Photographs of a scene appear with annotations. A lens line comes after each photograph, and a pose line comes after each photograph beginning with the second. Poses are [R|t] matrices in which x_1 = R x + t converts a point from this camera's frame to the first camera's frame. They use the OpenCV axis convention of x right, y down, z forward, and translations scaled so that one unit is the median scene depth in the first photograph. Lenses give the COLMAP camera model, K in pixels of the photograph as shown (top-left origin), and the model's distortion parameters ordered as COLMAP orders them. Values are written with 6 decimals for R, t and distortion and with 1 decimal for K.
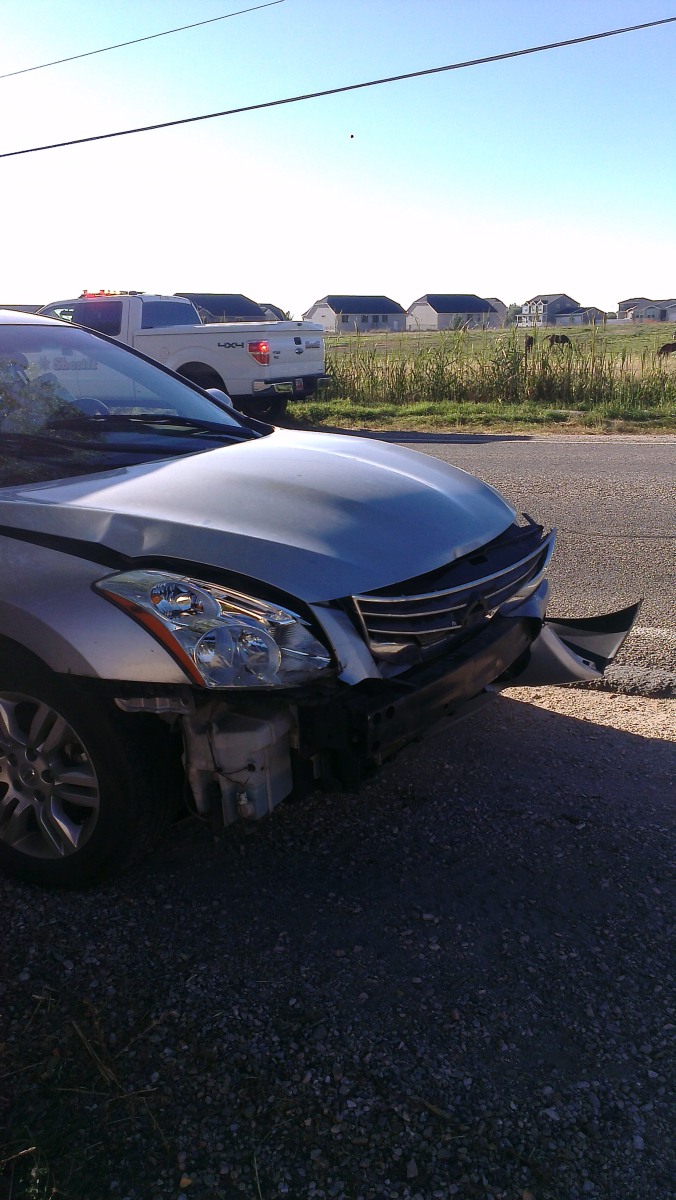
lens RADIAL K [[934.0, 0, 340.6], [0, 934.0, 598.3], [0, 0, 1]] dist [0.069920, -0.077599]
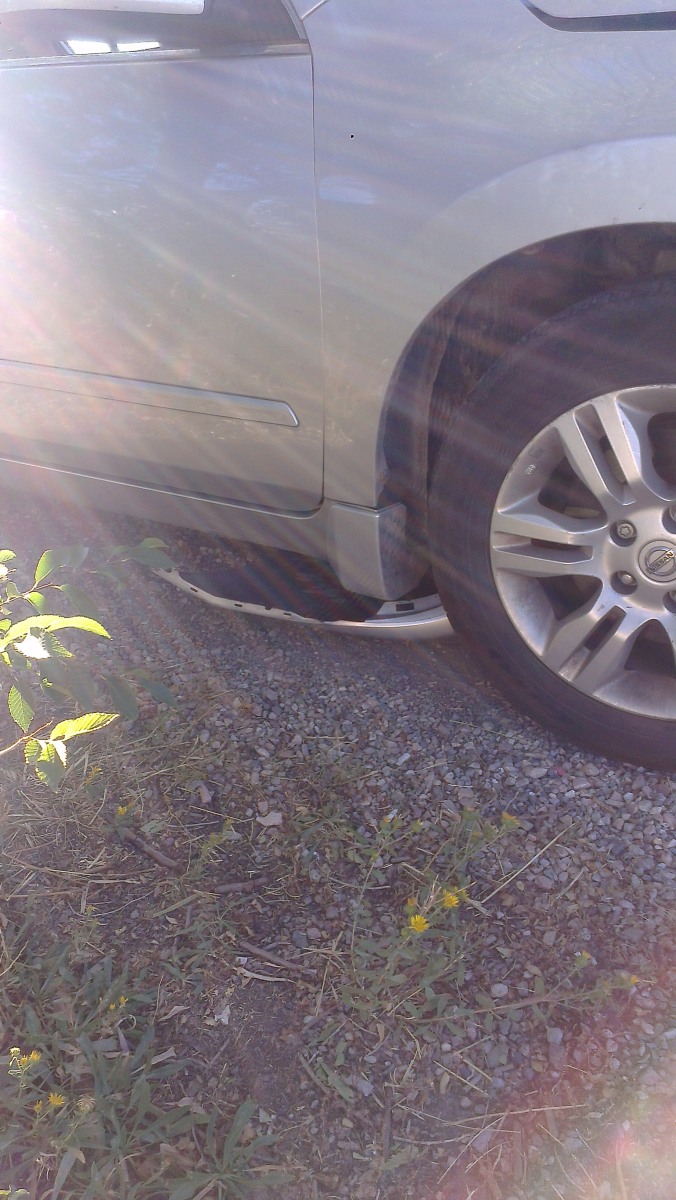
lens RADIAL K [[934.0, 0, 344.5], [0, 934.0, 602.6], [0, 0, 1]] dist [0.069920, -0.077599]
pose [[0.997989, 0.009877, -0.062613, -0.489632], [0.000261, 0.987137, 0.159876, 0.134153], [0.063387, -0.159571, 0.985149, 0.509851]]
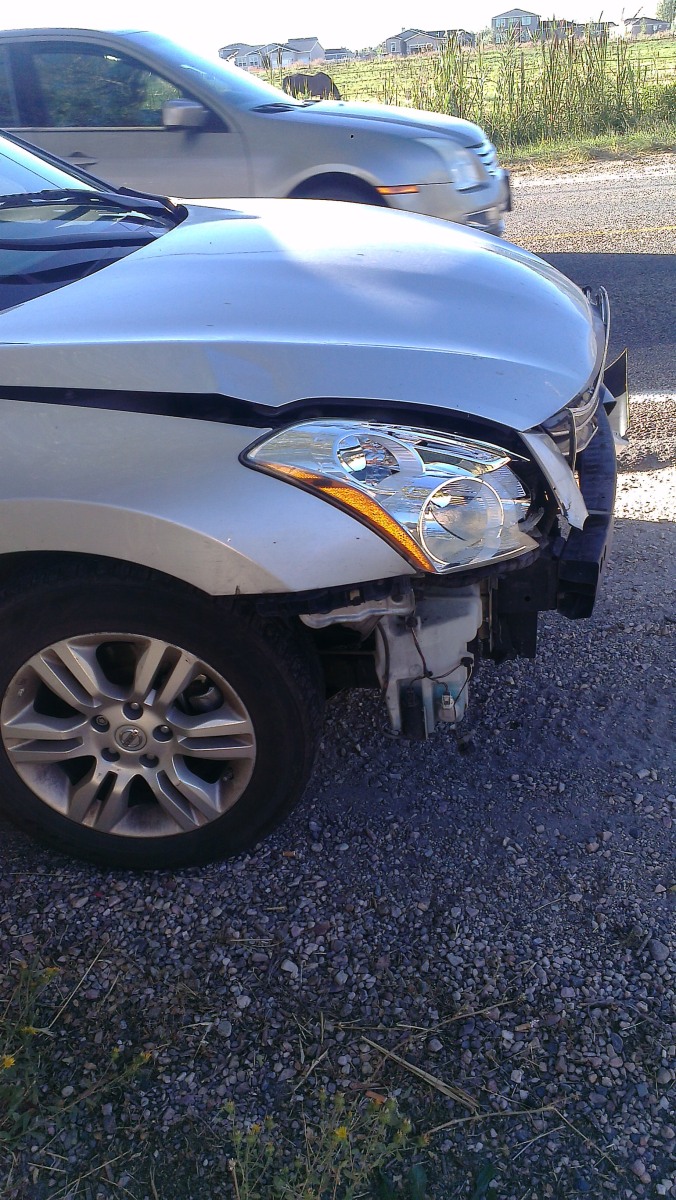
lens RADIAL K [[934.0, 0, 335.0], [0, 934.0, 601.4], [0, 0, 1]] dist [0.069920, -0.077599]
pose [[0.927410, -0.212998, 0.307478, -0.400783], [0.137922, 0.958837, 0.248214, -0.066592], [-0.347690, -0.187788, 0.918612, 0.334593]]
